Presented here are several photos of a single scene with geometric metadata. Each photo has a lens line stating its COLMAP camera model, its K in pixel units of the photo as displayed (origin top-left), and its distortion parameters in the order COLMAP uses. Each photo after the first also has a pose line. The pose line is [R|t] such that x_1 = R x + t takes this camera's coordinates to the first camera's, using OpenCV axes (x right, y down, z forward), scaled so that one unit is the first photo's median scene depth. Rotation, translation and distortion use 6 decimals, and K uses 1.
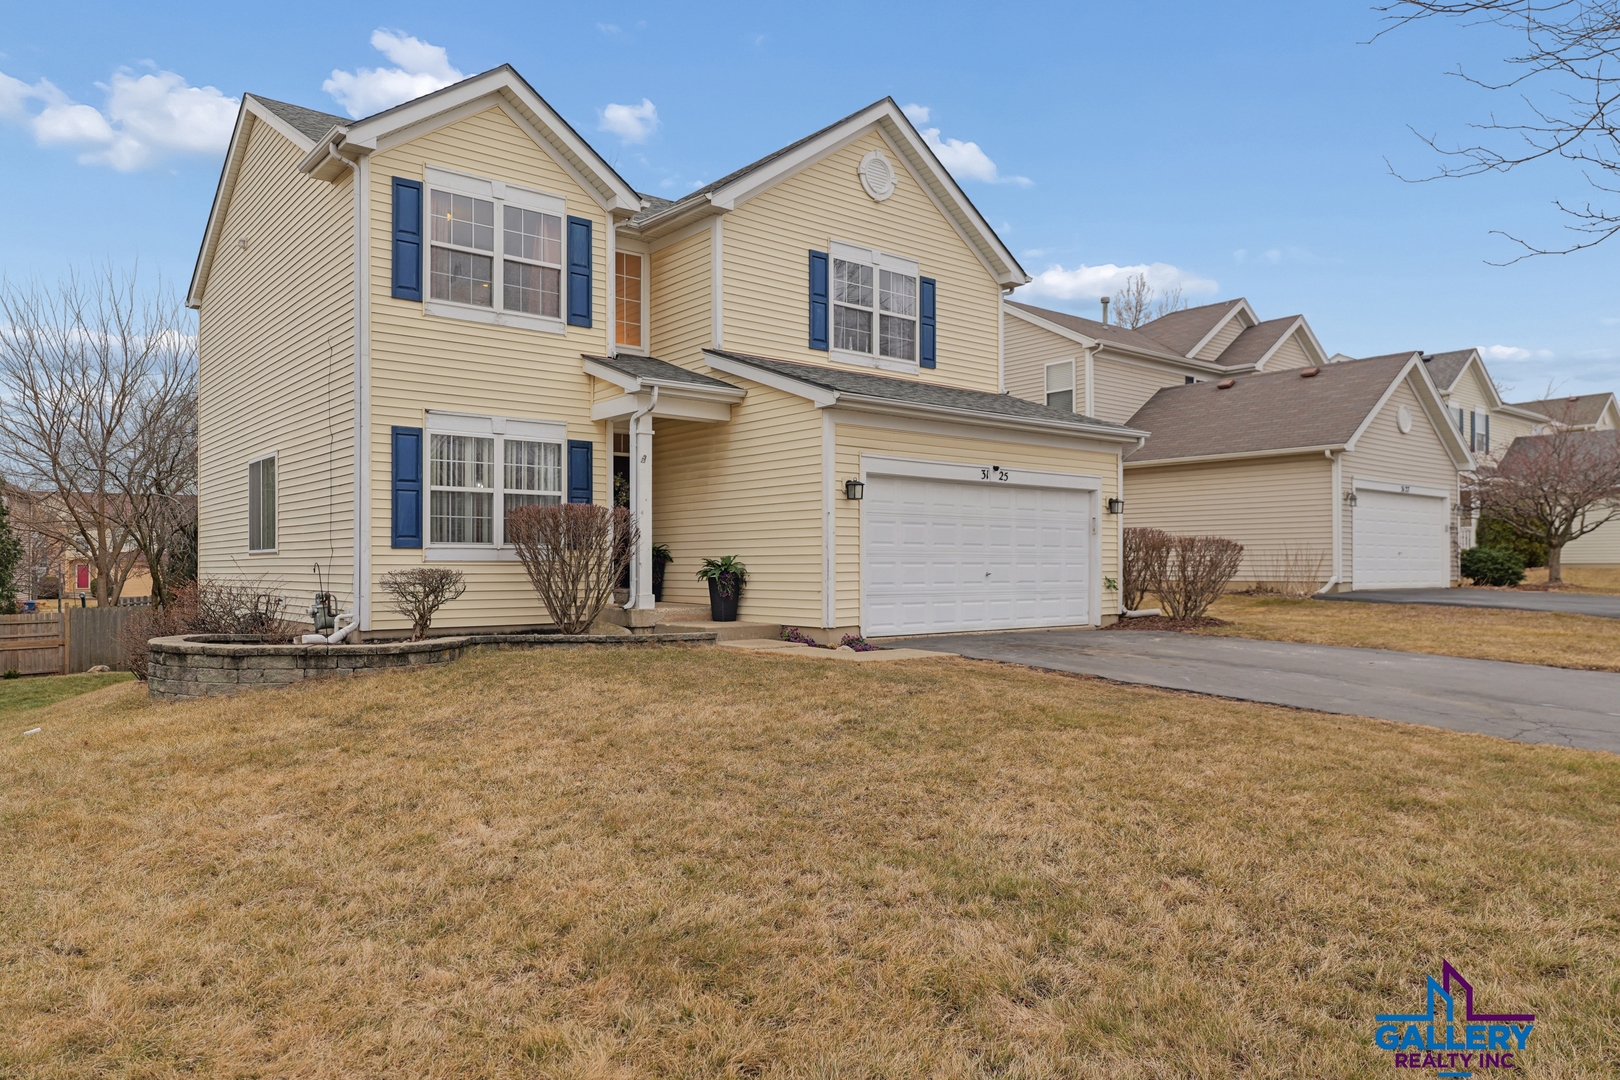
lens RADIAL K [[1085.0, 0, 810.7], [0, 1085.0, 546.2], [0, 0, 1]] dist [0.008830, 0.000322]
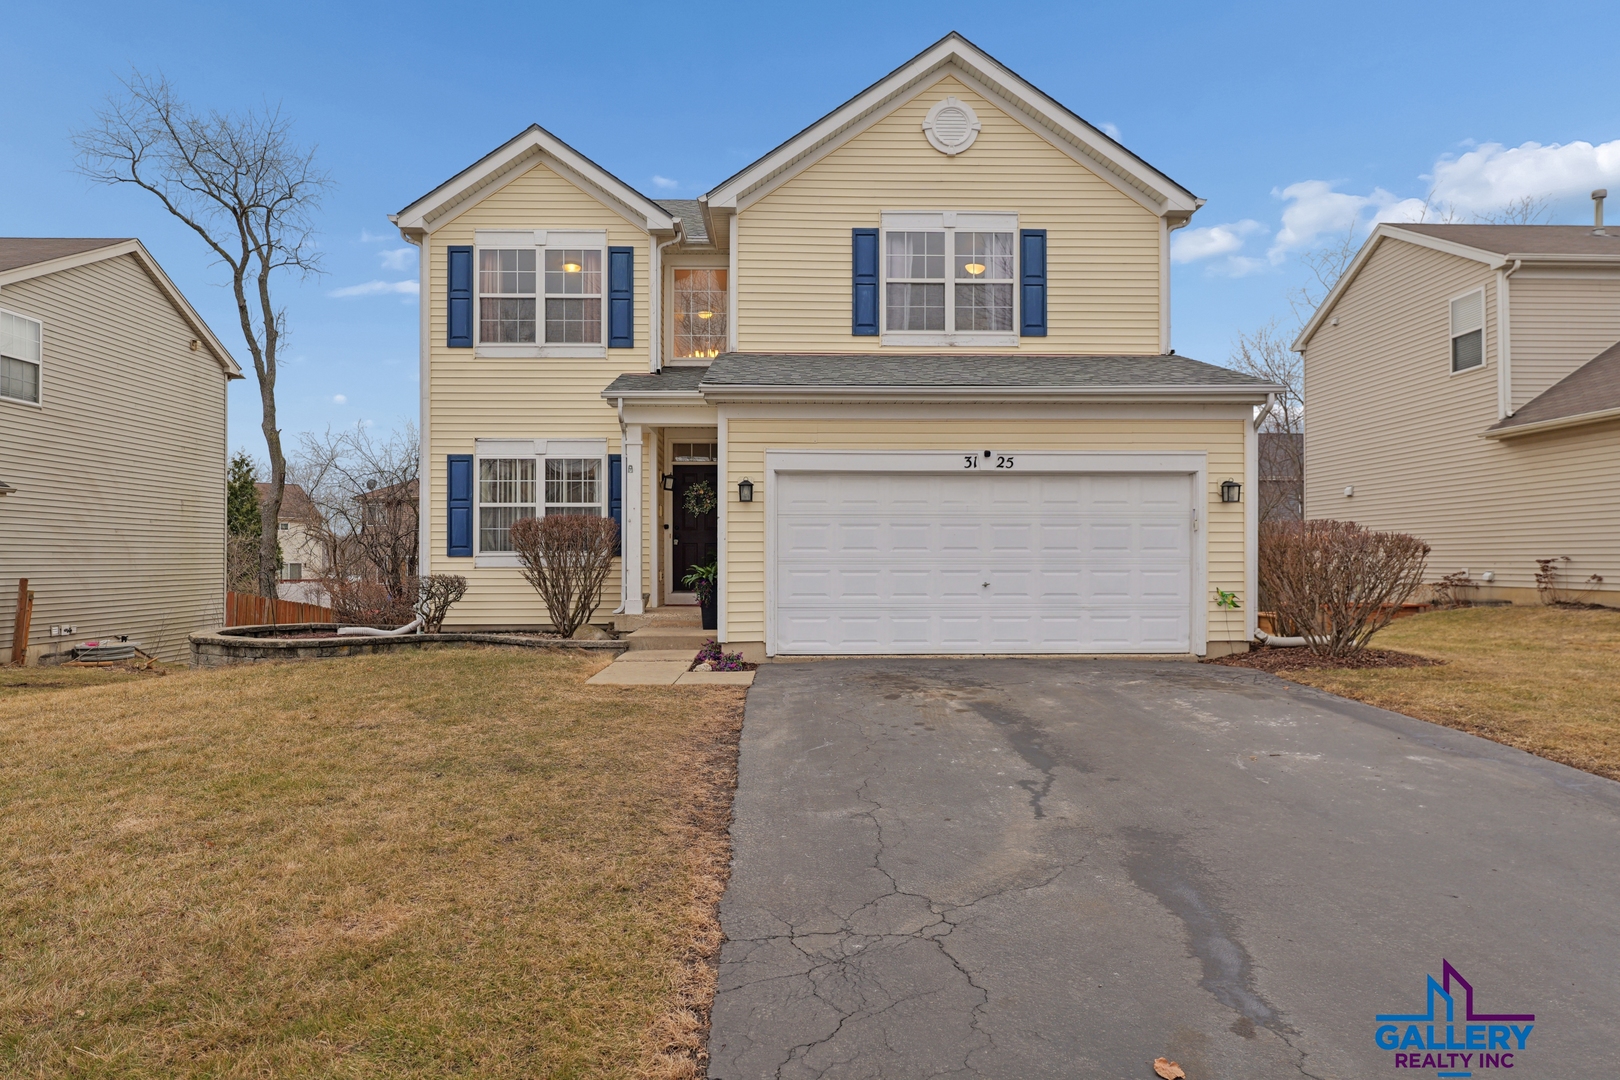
lens RADIAL K [[973.9, 0, 809.8], [0, 973.9, 545.6], [0, 0, 1]] dist [0.003331, 0.001136]
pose [[0.785605, -0.010045, -0.618646, 0.520035], [0.012005, 0.999927, -0.000992, -0.004347], [0.618612, -0.006647, 0.785669, 0.355337]]
